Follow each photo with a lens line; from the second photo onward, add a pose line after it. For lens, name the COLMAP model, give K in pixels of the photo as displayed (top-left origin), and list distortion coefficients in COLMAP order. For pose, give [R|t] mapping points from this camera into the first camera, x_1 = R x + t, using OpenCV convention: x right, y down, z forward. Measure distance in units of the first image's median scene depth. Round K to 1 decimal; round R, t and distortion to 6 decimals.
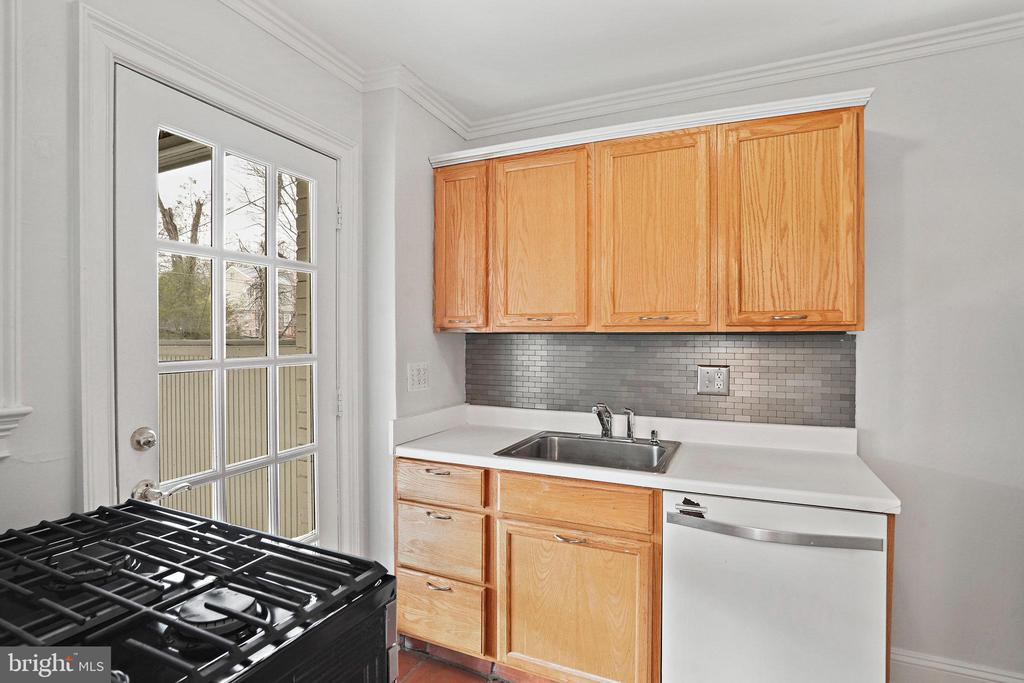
lens RADIAL K [[506.0, 0, 507.8], [0, 506.0, 334.9], [0, 0, 1]] dist [-0.052428, 0.025484]
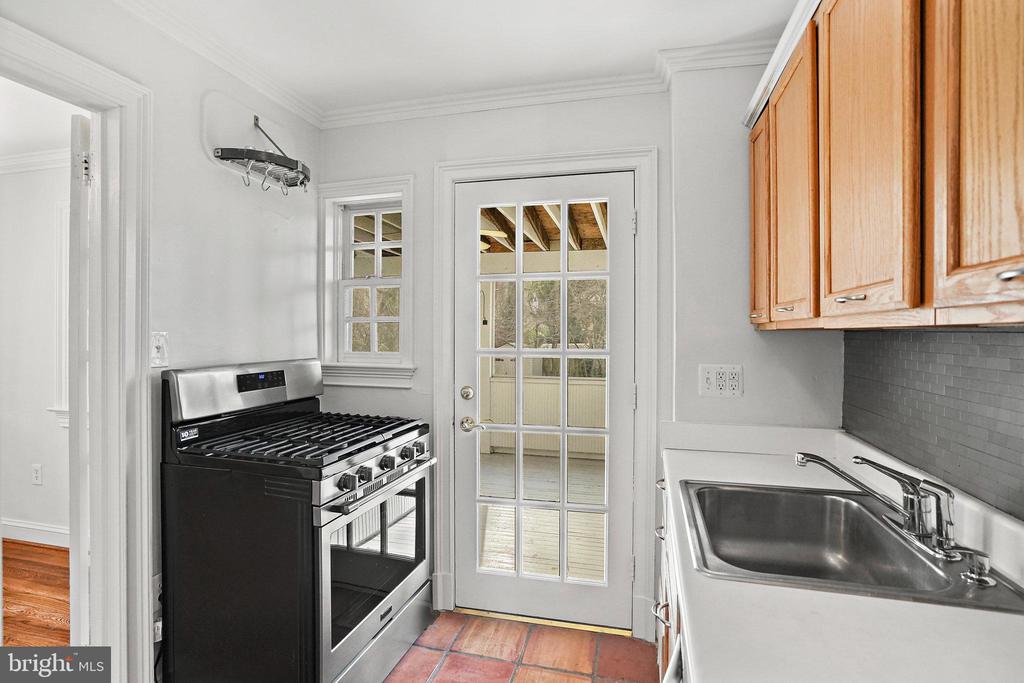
lens RADIAL K [[506.0, 0, 507.8], [0, 506.0, 334.9], [0, 0, 1]] dist [-0.052428, 0.025484]
pose [[0.177453, 0.004088, -0.984121, 0.623555], [-0.002362, 0.999990, 0.003728, 0.001192], [0.984127, 0.001663, 0.177461, 0.496337]]
